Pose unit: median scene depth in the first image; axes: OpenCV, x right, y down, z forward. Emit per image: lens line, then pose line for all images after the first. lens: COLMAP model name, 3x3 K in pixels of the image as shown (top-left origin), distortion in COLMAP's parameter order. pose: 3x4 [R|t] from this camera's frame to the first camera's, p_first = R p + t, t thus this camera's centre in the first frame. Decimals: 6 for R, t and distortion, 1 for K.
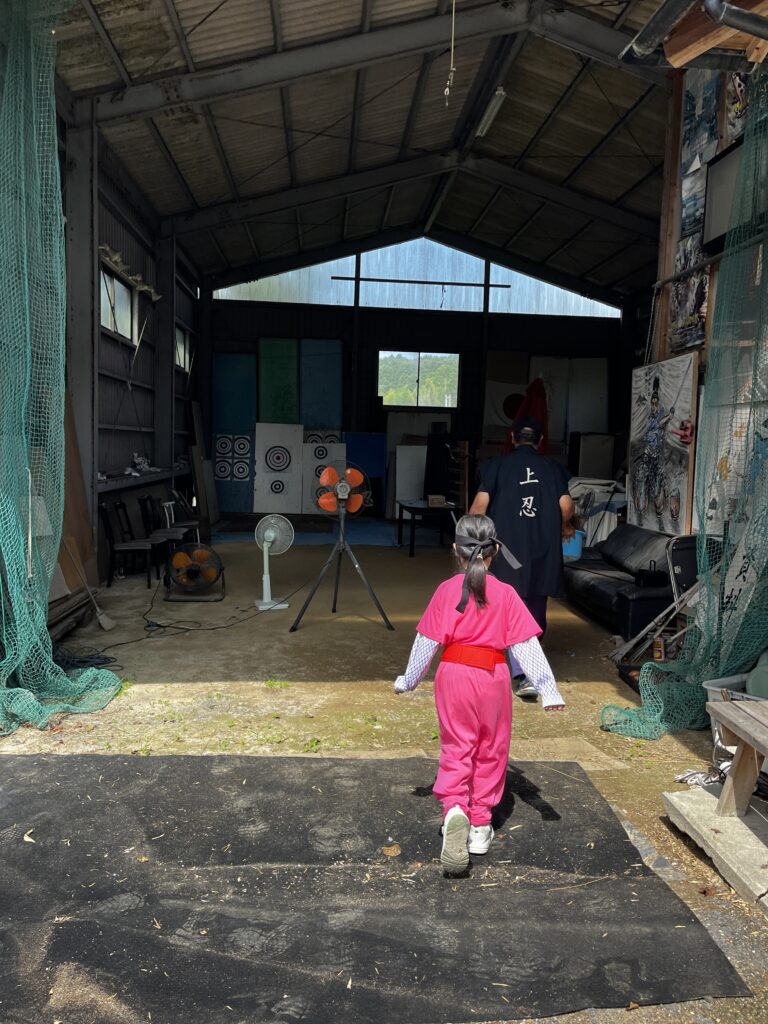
lens RADIAL K [[774.3, 0, 383.6], [0, 774.3, 504.7], [0, 0, 1]] dist [0.095563, -0.140399]
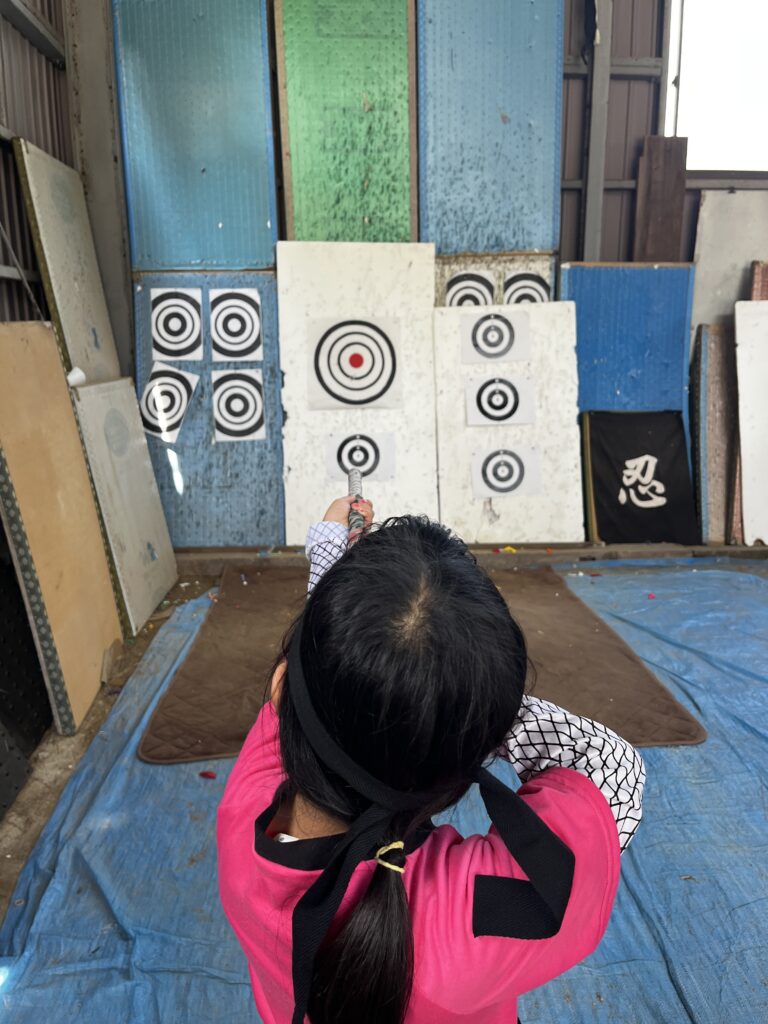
lens RADIAL K [[774.3, 0, 383.6], [0, 774.3, 504.7], [0, 0, 1]] dist [0.095563, -0.140399]
pose [[0.998478, -0.030708, -0.045809, -0.113049], [0.037013, 0.988908, 0.143844, -0.047719], [0.040884, -0.145321, 0.988540, 0.692393]]
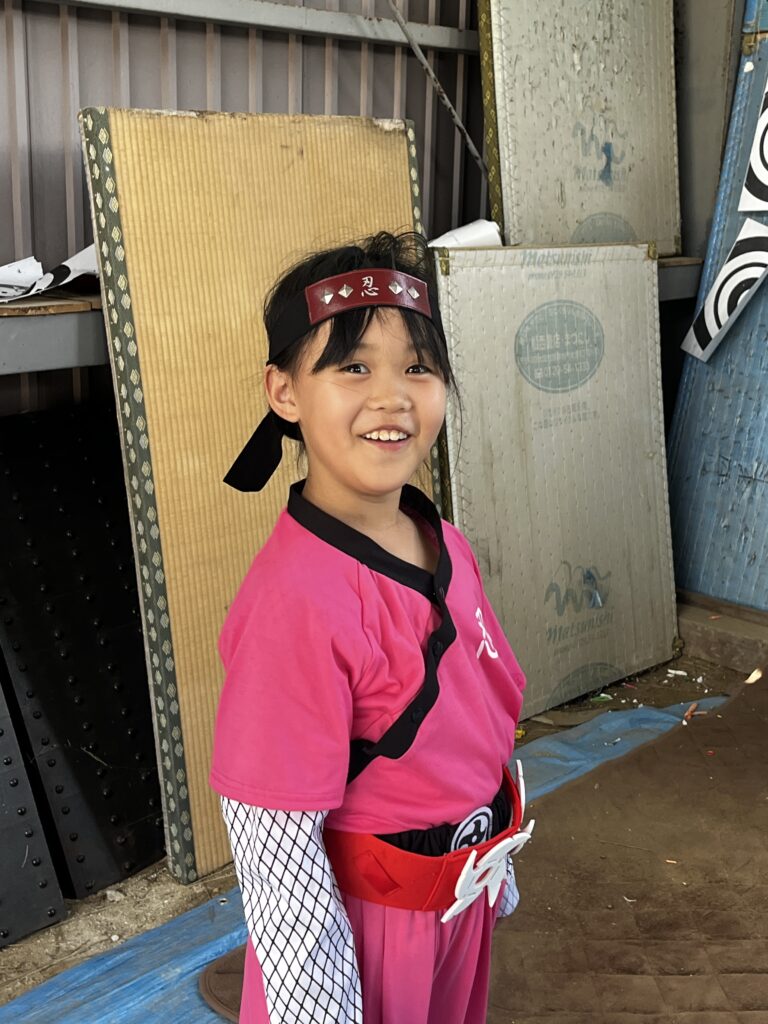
lens RADIAL K [[1332.9, 0, 384.0], [0, 1332.9, 512.0], [0, 0, 1]] dist [0.023070, -0.047020]
pose [[0.667831, 0.168288, -0.725038, -0.066380], [-0.057100, 0.982817, 0.175527, -0.047685], [0.742119, -0.075823, 0.665965, 0.771232]]
